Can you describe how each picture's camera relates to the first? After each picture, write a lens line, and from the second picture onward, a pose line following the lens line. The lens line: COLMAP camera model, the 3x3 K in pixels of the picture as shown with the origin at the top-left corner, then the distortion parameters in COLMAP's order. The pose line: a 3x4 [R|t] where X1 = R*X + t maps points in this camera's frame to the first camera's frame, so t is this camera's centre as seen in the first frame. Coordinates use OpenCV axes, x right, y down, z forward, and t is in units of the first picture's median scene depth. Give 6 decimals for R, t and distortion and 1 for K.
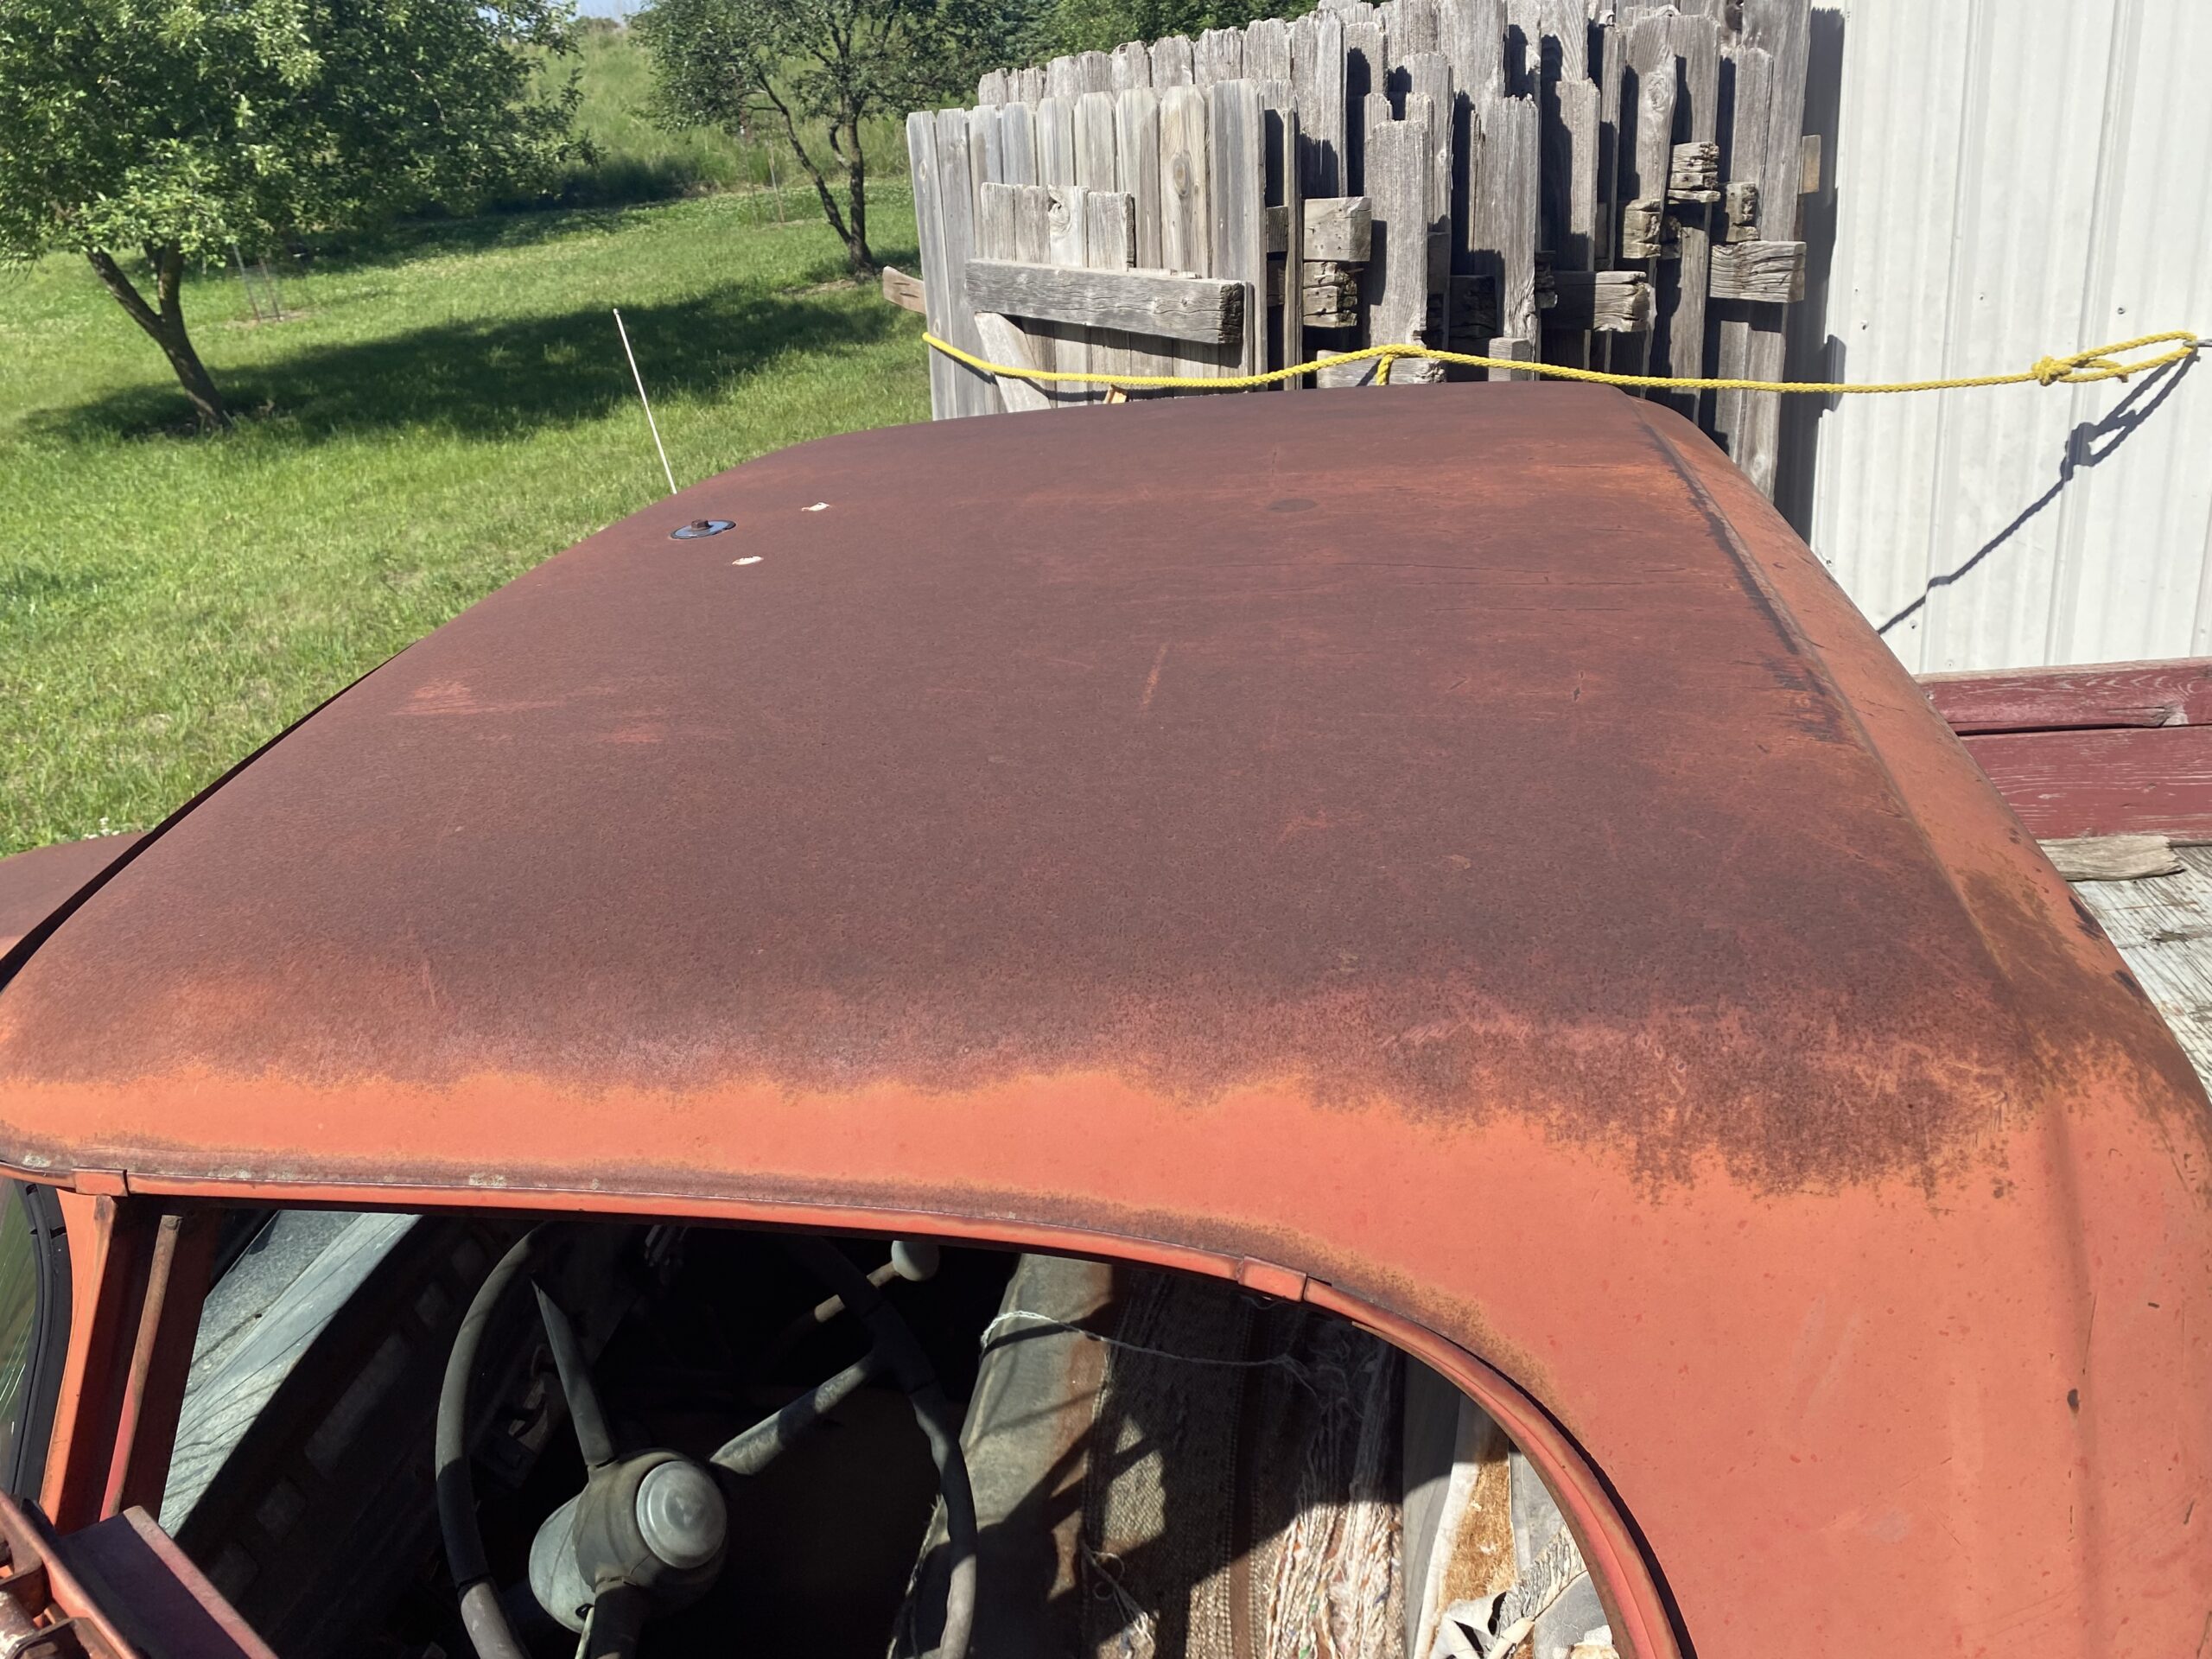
lens RADIAL K [[1670.1, 0, 1106.0], [0, 1670.1, 829.5], [0, 0, 1]] dist [0.010469, -0.002636]
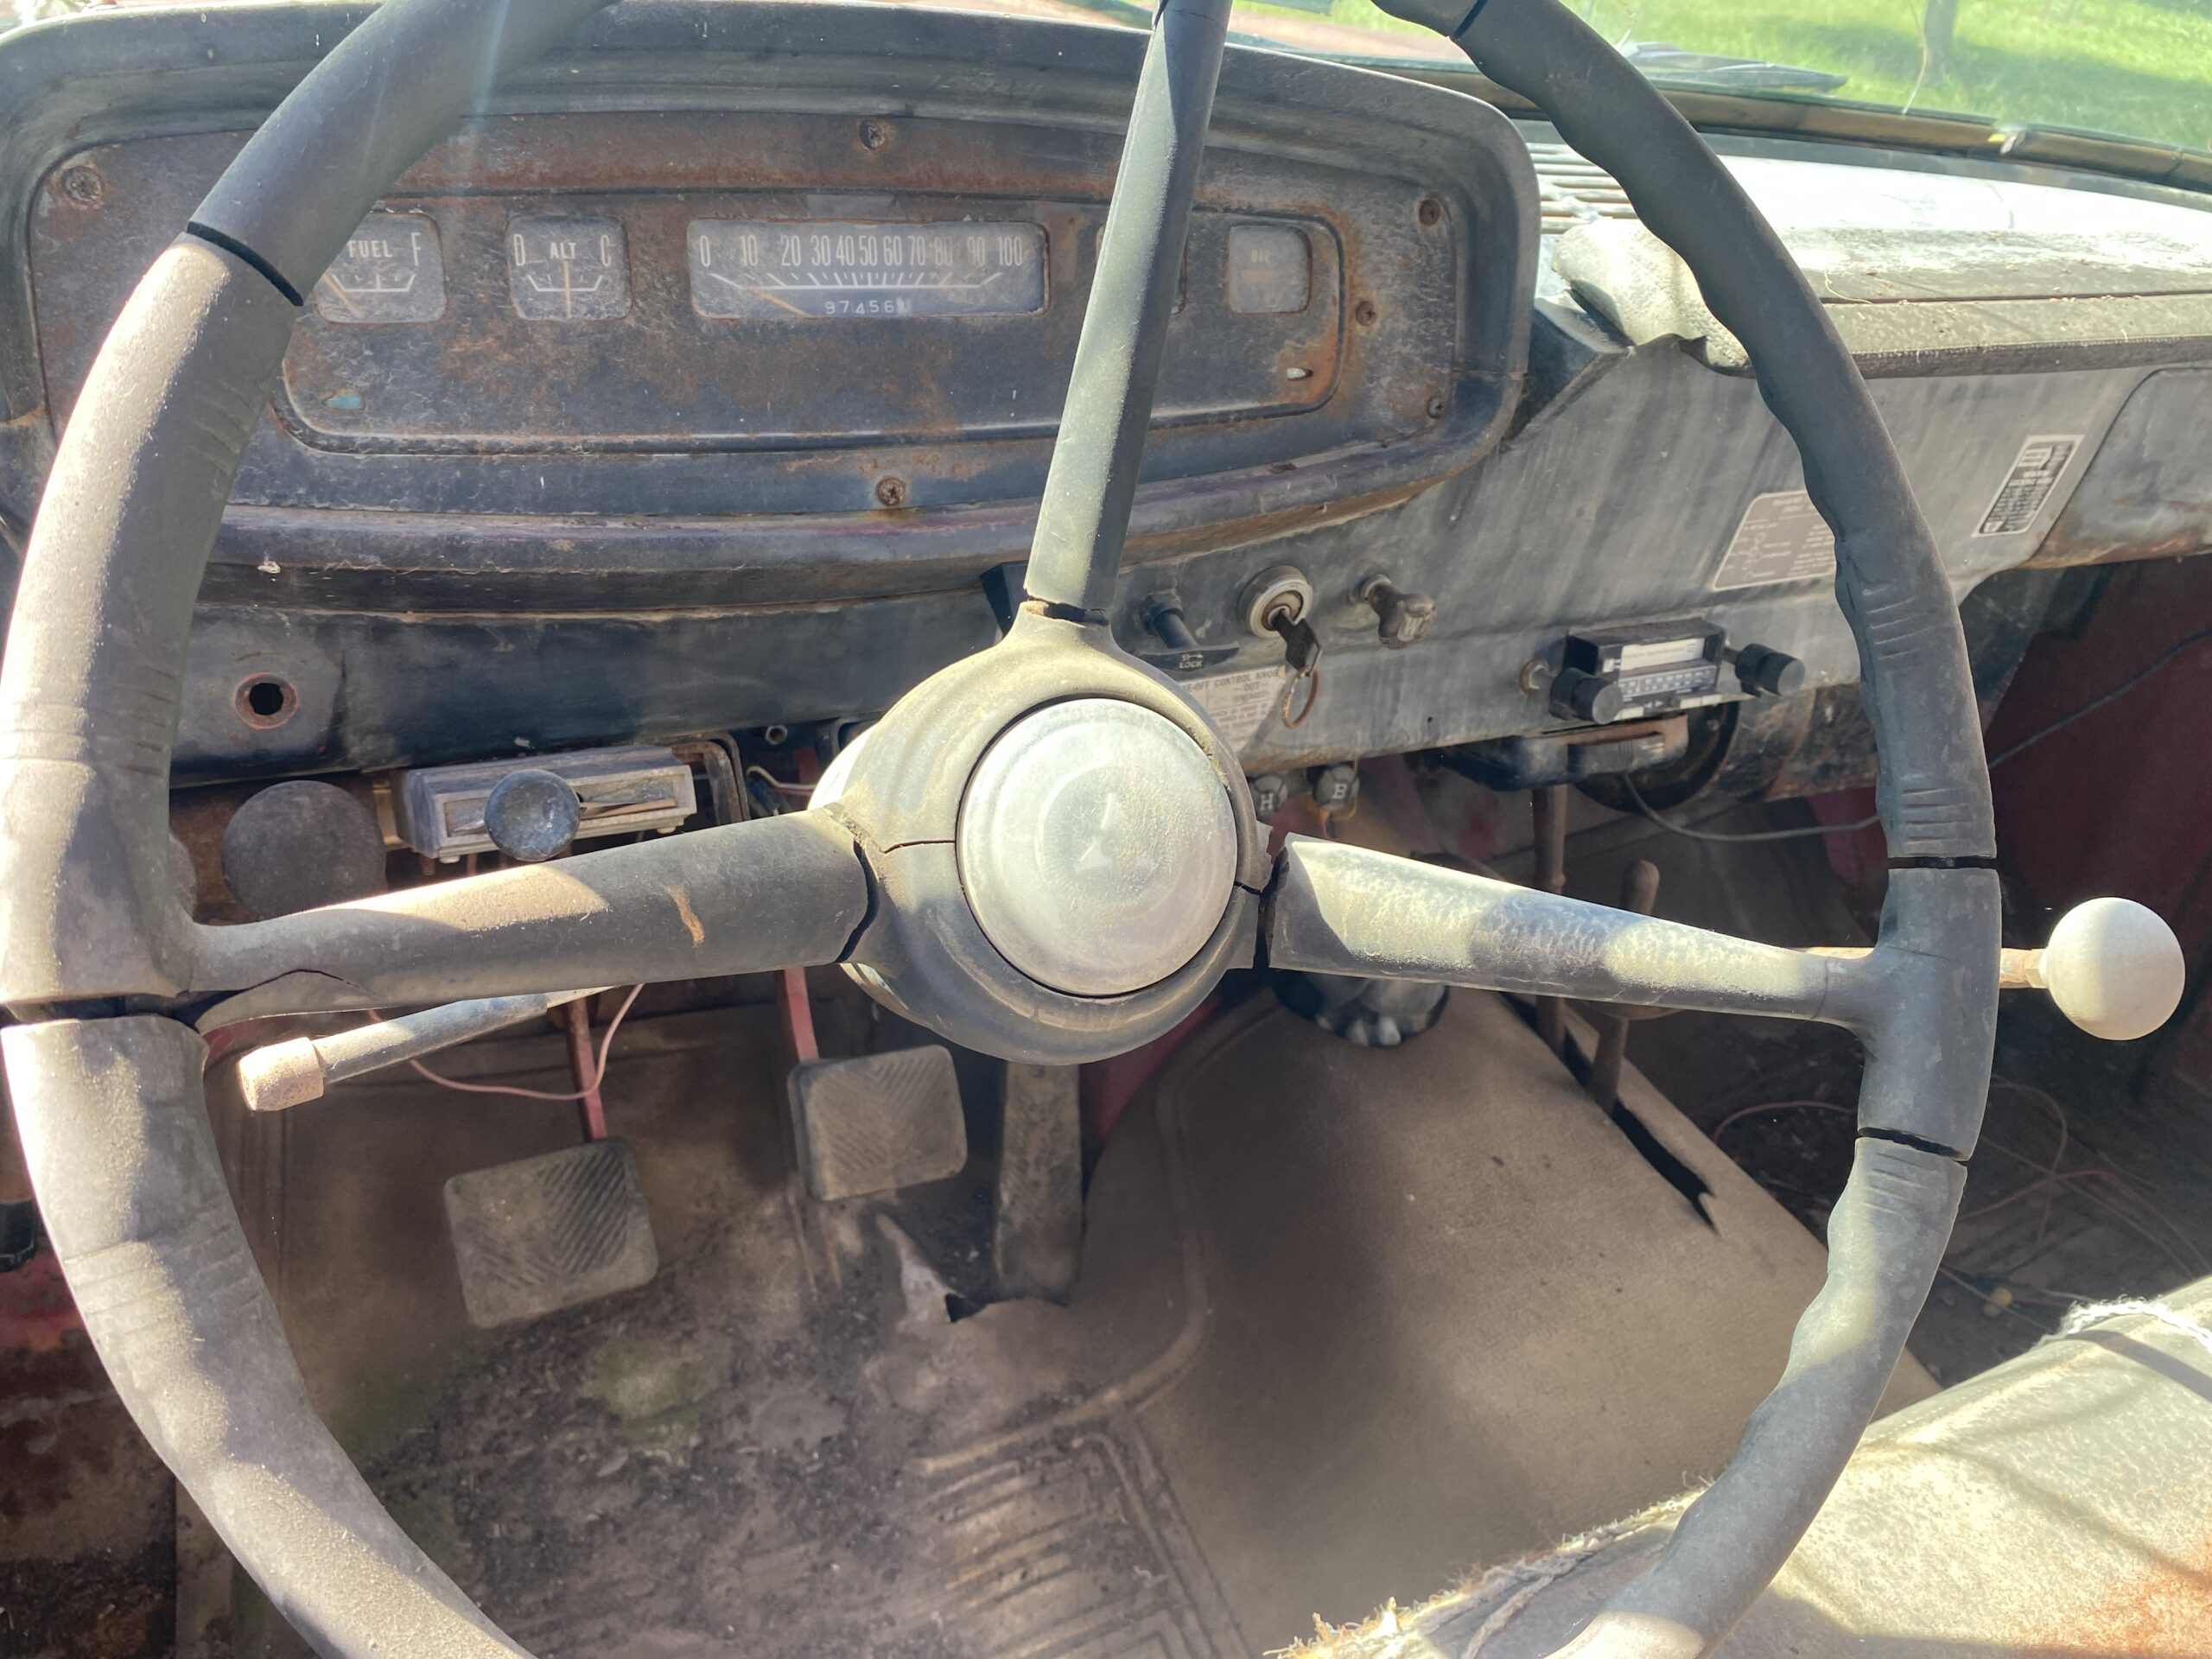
lens RADIAL K [[1703.5, 0, 1103.4], [0, 1703.5, 843.4], [0, 0, 1]] dist [0.003842, 0.003038]
pose [[0.565376, 0.588315, -0.578131, -0.023478], [-0.508956, 0.800390, 0.316763, 0.141401], [0.649087, 0.115153, 0.751948, 0.349762]]
